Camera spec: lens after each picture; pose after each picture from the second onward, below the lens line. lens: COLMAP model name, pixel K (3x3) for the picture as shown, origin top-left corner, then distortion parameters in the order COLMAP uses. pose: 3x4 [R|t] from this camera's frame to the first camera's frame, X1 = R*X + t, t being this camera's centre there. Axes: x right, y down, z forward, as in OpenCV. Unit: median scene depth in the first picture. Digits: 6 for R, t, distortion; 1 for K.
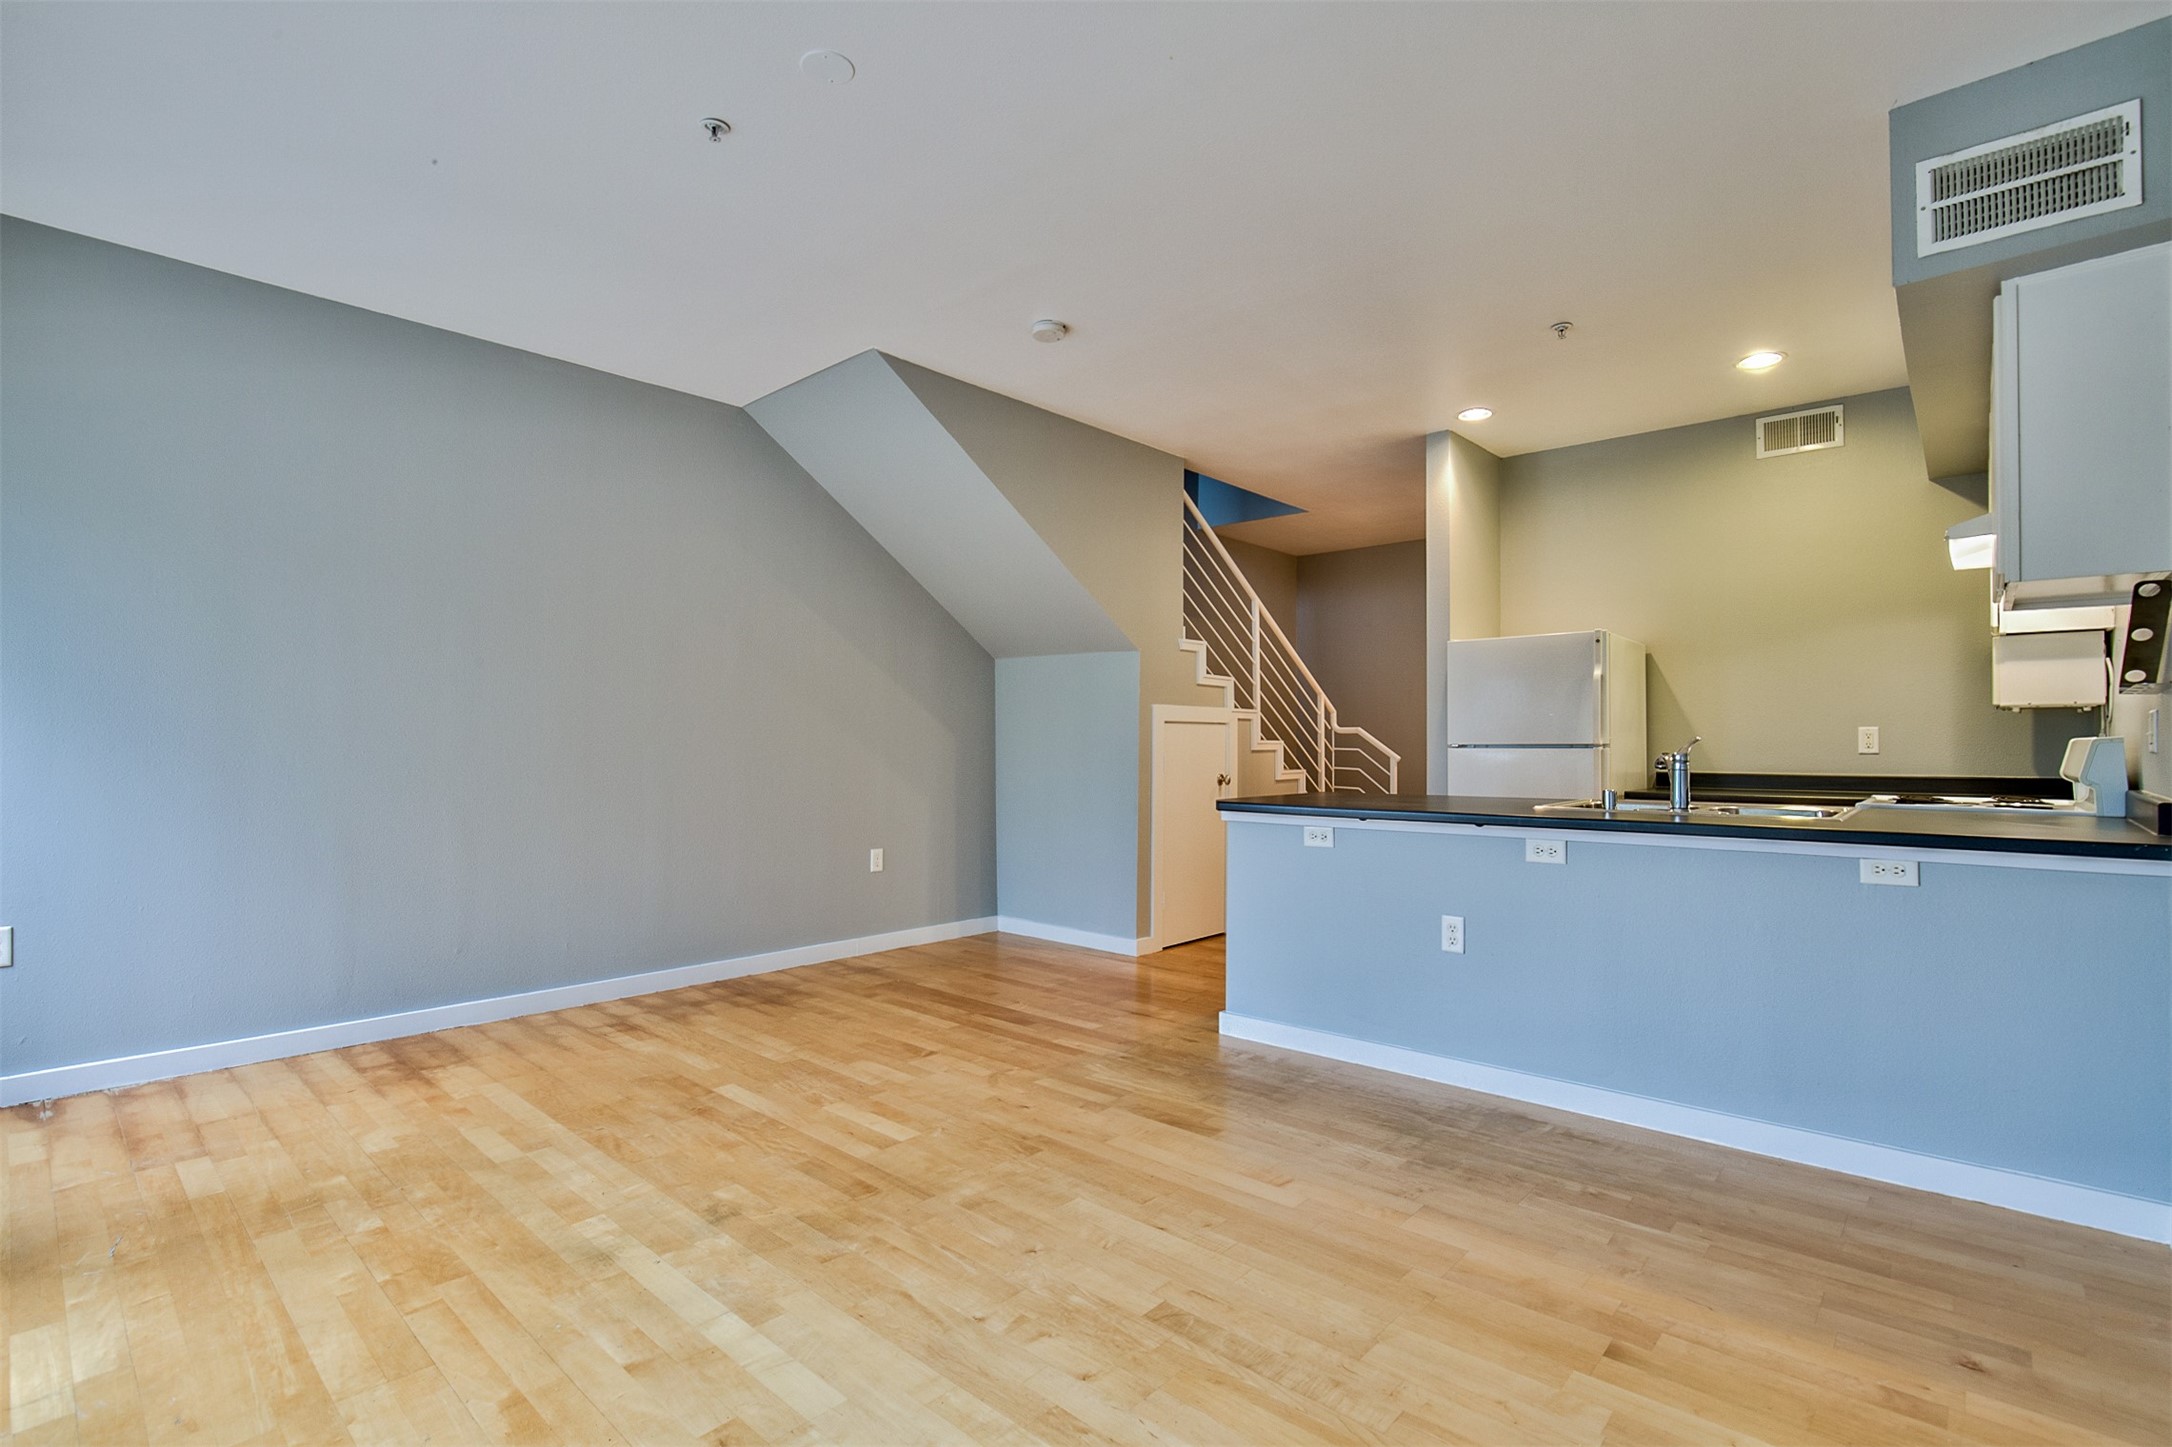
lens RADIAL K [[1001.6, 0, 1092.6], [0, 1001.6, 731.3], [0, 0, 1]] dist [-0.016667, 0.003687]
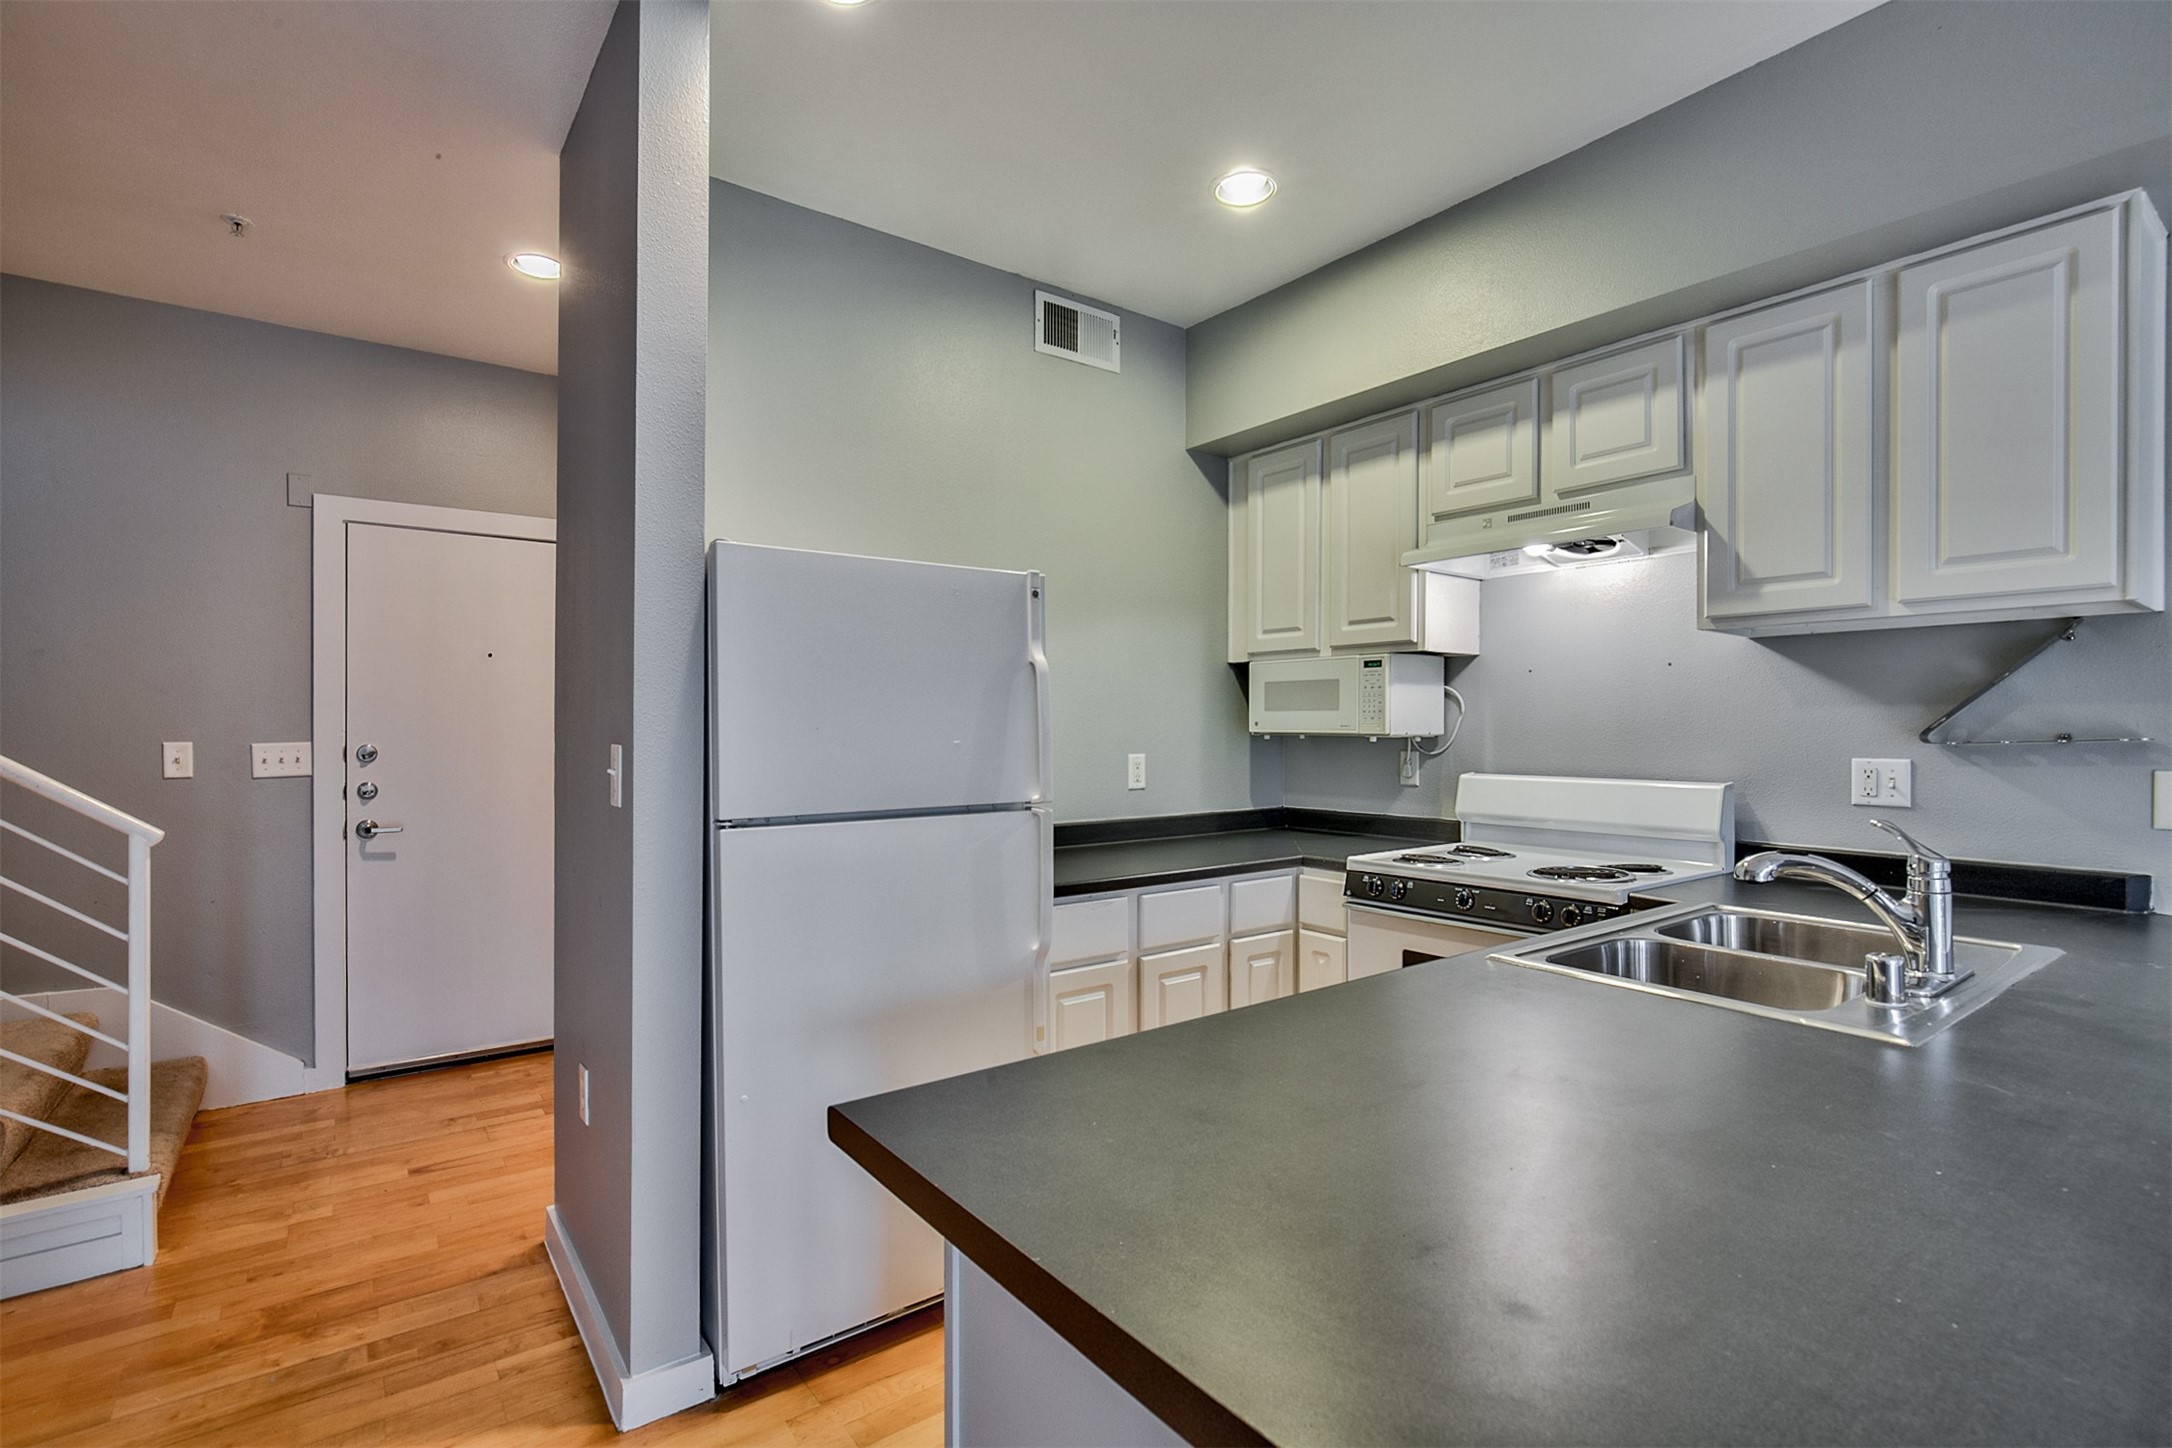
lens RADIAL K [[1001.6, 0, 1083.4], [0, 1001.6, 736.2], [0, 0, 1]] dist [-0.016667, 0.003687]
pose [[0.201783, -0.008619, 0.979392, 0.022798], [-0.010060, 0.999890, 0.010872, -0.026013], [-0.979379, -0.012047, 0.201674, 0.888272]]
